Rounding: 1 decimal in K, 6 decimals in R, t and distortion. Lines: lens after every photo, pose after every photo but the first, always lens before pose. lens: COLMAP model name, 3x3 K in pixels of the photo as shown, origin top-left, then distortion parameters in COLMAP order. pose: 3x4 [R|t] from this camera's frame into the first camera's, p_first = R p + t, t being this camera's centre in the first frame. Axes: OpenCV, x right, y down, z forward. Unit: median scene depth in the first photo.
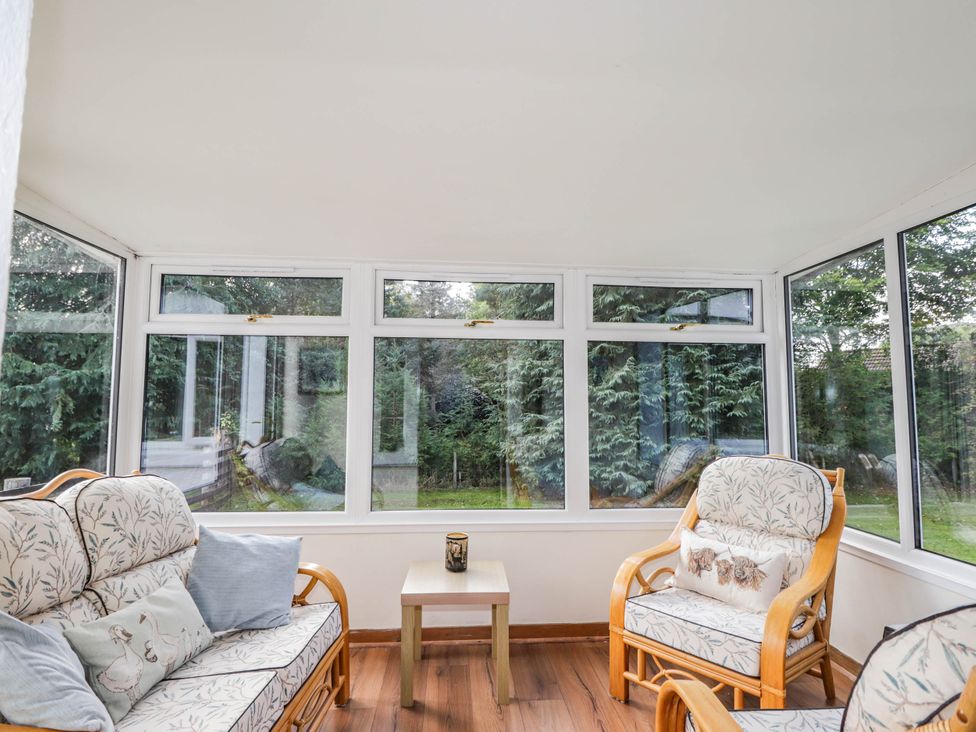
lens RADIAL K [[510.8, 0, 489.9], [0, 510.8, 364.8], [0, 0, 1]] dist [0.001310, -0.013890]
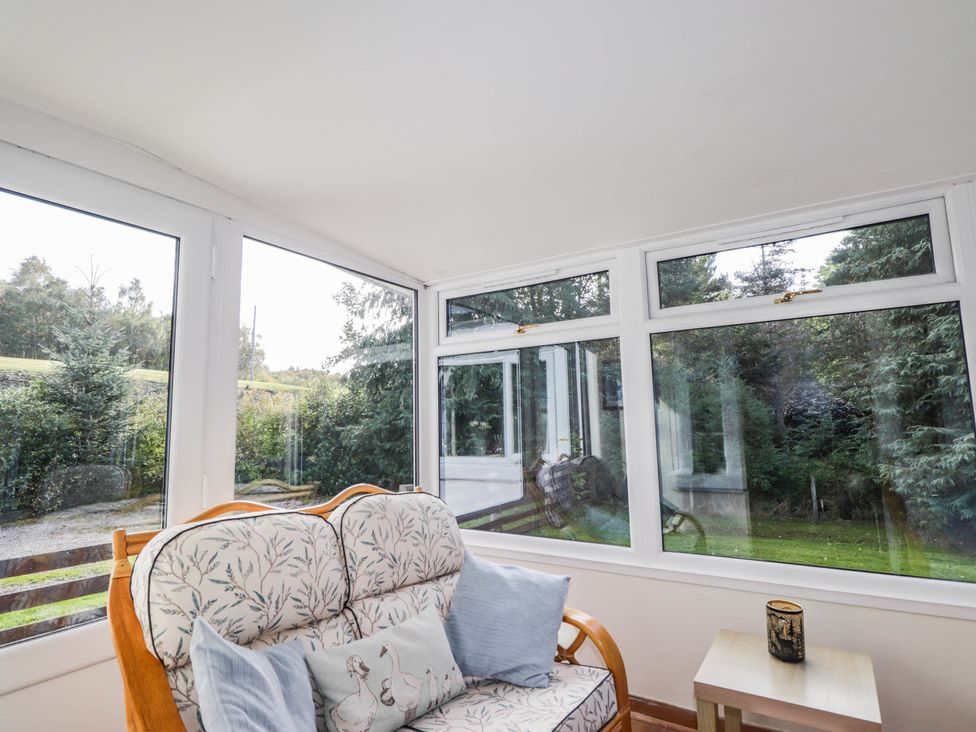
lens RADIAL K [[510.8, 0, 489.9], [0, 510.8, 364.8], [0, 0, 1]] dist [0.001310, -0.013890]
pose [[0.809608, -0.087641, -0.580392, 0.048508], [0.068413, 0.996141, -0.054989, 0.031181], [0.582971, 0.004813, 0.812479, 0.270981]]
